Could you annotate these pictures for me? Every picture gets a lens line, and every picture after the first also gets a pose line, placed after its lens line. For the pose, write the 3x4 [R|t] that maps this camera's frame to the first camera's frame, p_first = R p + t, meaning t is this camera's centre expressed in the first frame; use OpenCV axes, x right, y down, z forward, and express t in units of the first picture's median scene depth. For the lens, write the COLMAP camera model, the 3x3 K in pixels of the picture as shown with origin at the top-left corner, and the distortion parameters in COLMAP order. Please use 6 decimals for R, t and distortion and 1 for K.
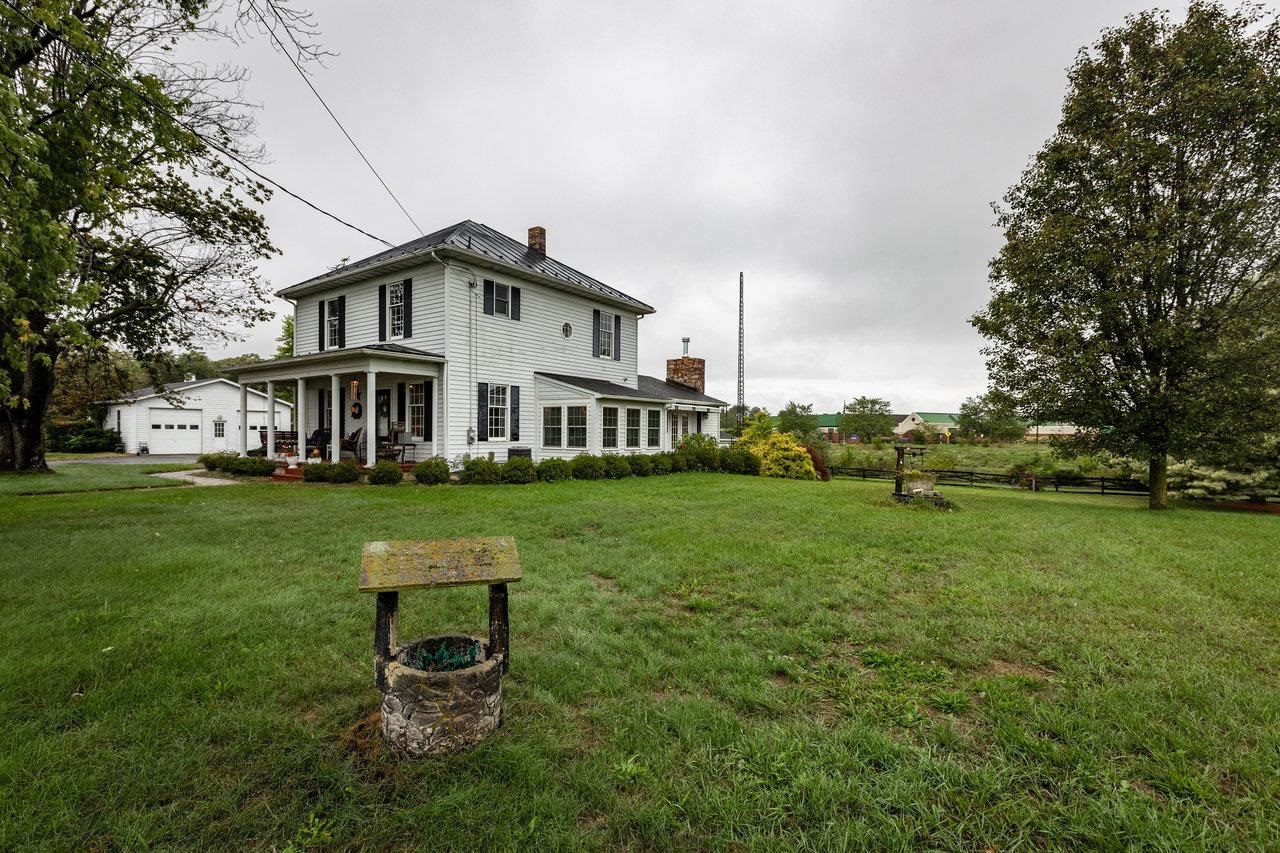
lens RADIAL K [[612.9, 0, 643.3], [0, 612.9, 432.0], [0, 0, 1]] dist [0.010885, -0.001747]
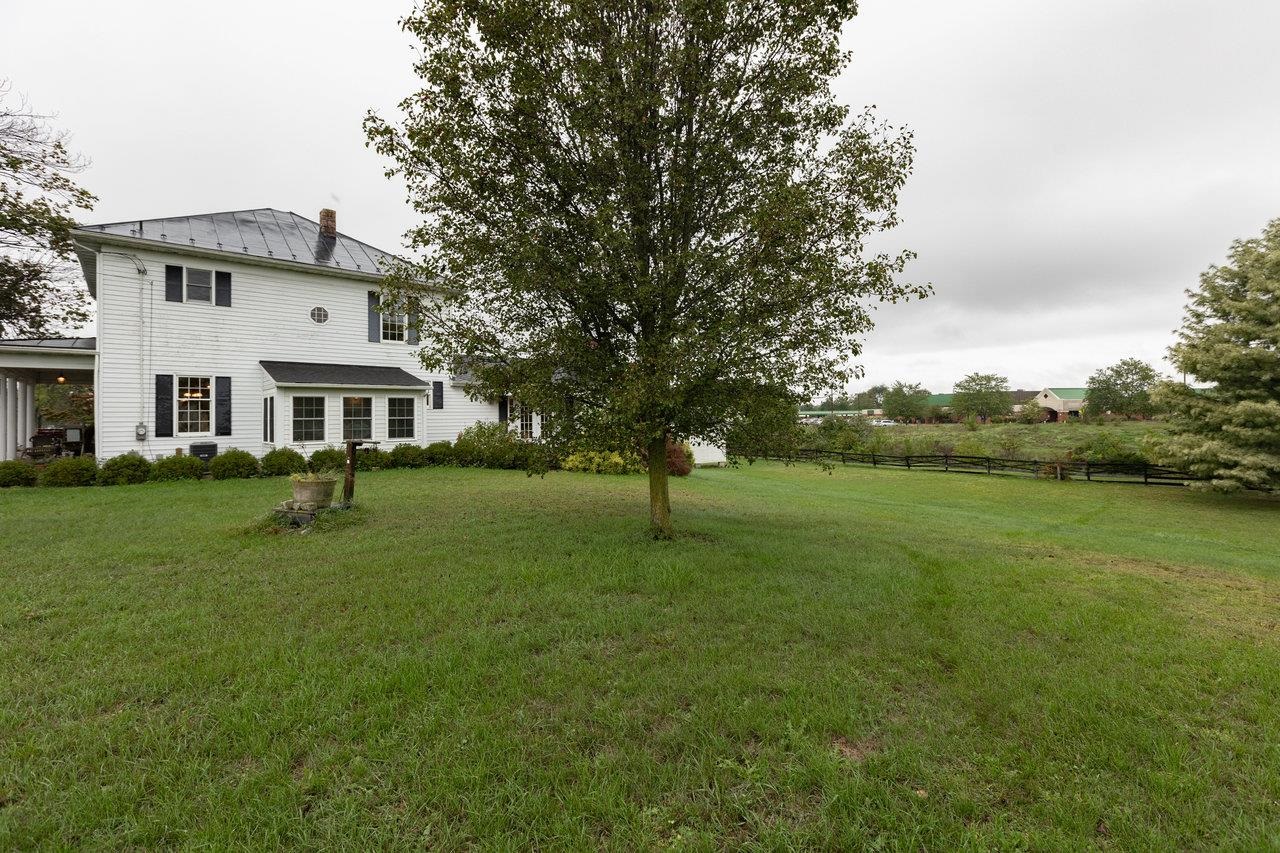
lens RADIAL K [[583.2, 0, 658.0], [0, 583.2, 418.6], [0, 0, 1]] dist [0.006266, 0.000770]
pose [[0.977432, -0.022425, -0.210058, 0.442995], [0.022762, 0.999741, -0.000814, 0.003374], [0.210022, -0.003986, 0.977688, 0.186221]]
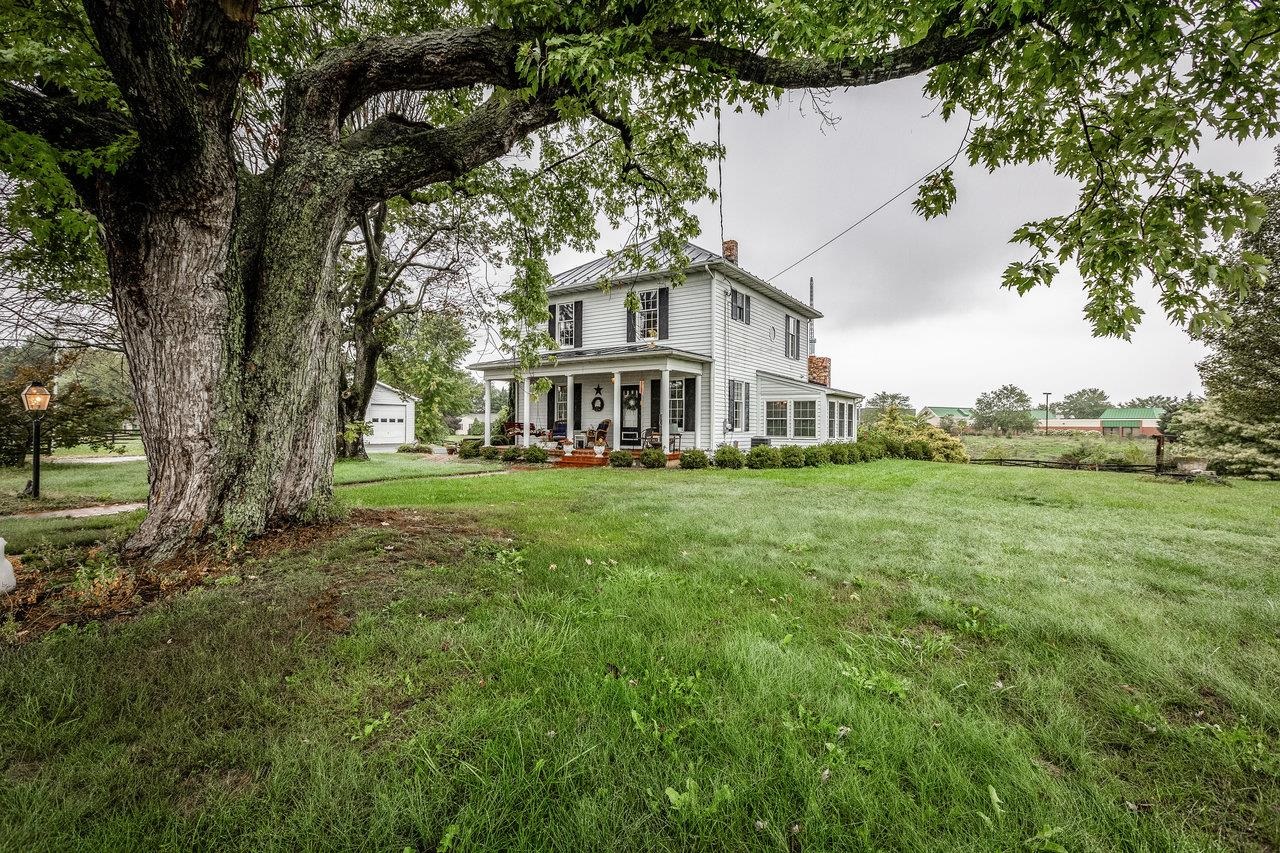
lens RADIAL K [[583.2, 0, 643.6], [0, 583.2, 421.5], [0, 0, 1]] dist [0.006266, 0.000770]
pose [[0.999440, 0.000493, 0.033464, -0.310734], [-0.000299, 0.999983, -0.005796, 0.001854], [-0.033466, 0.005782, 0.999423, -0.045710]]
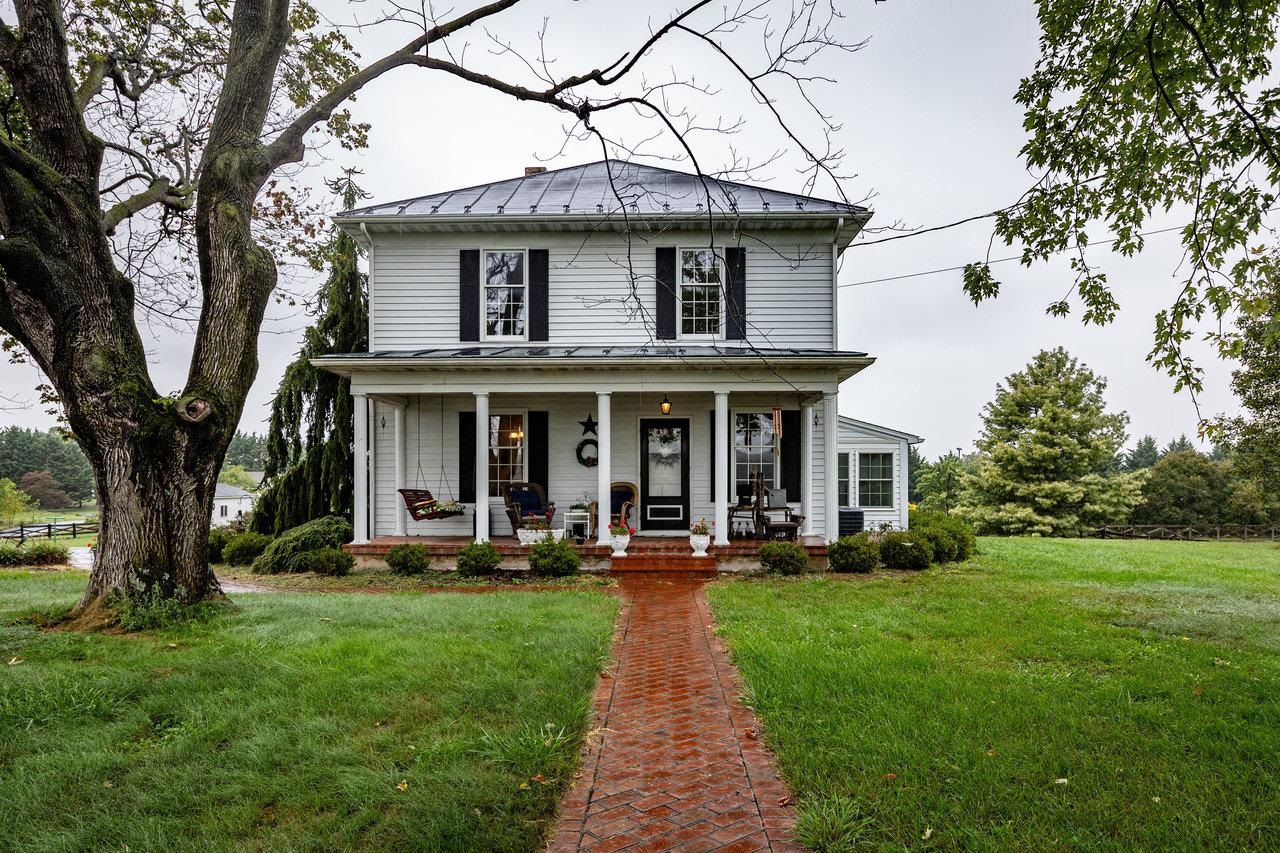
lens RADIAL K [[777.8, 0, 641.8], [0, 777.8, 483.6], [0, 0, 1]] dist [0.009136, 0.000647]
pose [[0.813417, -0.003703, 0.581669, -0.631979], [0.004634, 0.999989, -0.000115, -0.003800], [-0.581662, 0.002789, 0.813426, 0.274308]]
